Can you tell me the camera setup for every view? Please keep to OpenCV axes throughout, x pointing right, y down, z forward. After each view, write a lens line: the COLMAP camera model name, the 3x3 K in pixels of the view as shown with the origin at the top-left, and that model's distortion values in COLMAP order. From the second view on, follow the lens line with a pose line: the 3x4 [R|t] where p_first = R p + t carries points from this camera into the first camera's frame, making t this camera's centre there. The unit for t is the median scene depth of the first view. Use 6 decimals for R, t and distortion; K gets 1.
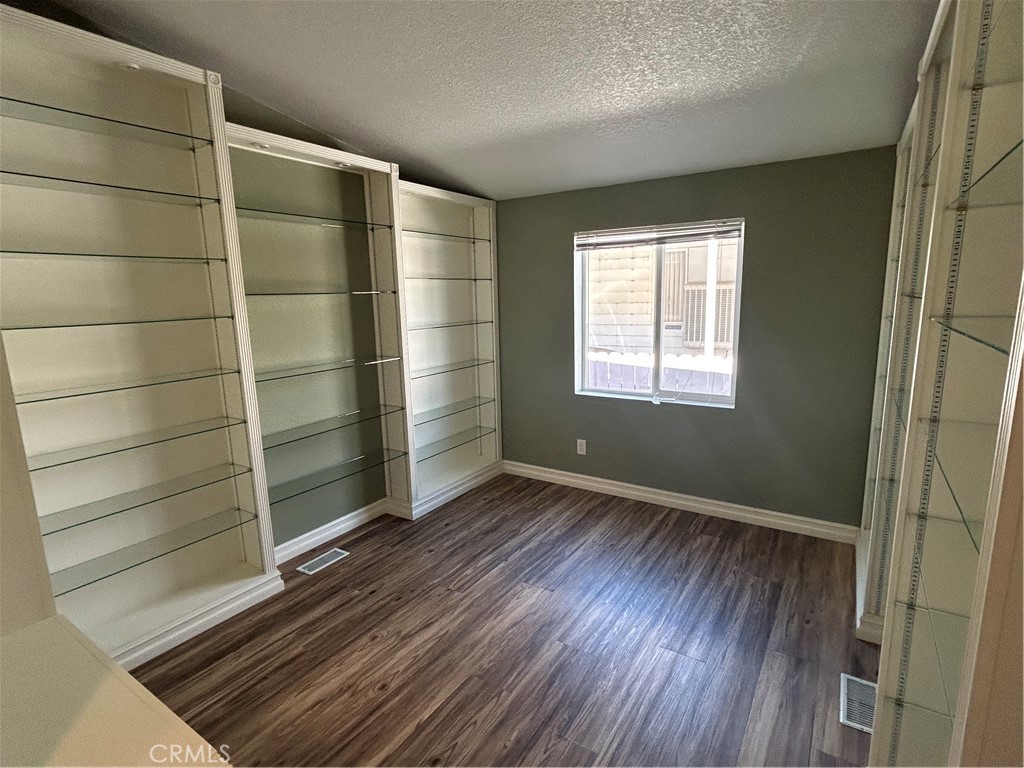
lens RADIAL K [[518.1, 0, 510.0], [0, 518.1, 385.2], [0, 0, 1]] dist [0.006598, -0.002559]
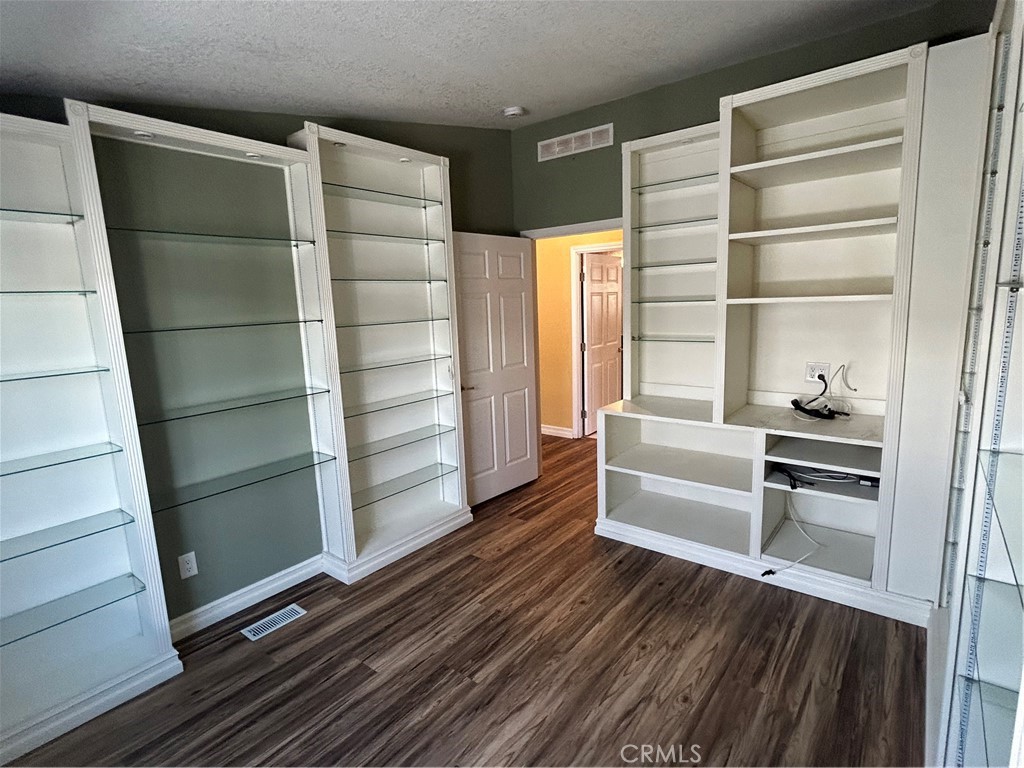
lens RADIAL K [[518.1, 0, 511.1], [0, 518.1, 380.0], [0, 0, 1]] dist [0.006598, -0.002559]
pose [[-0.994053, 0.047408, 0.098034, -0.090722], [0.077441, 0.940679, 0.330342, -0.338982], [-0.076557, 0.335969, -0.938756, 1.778233]]
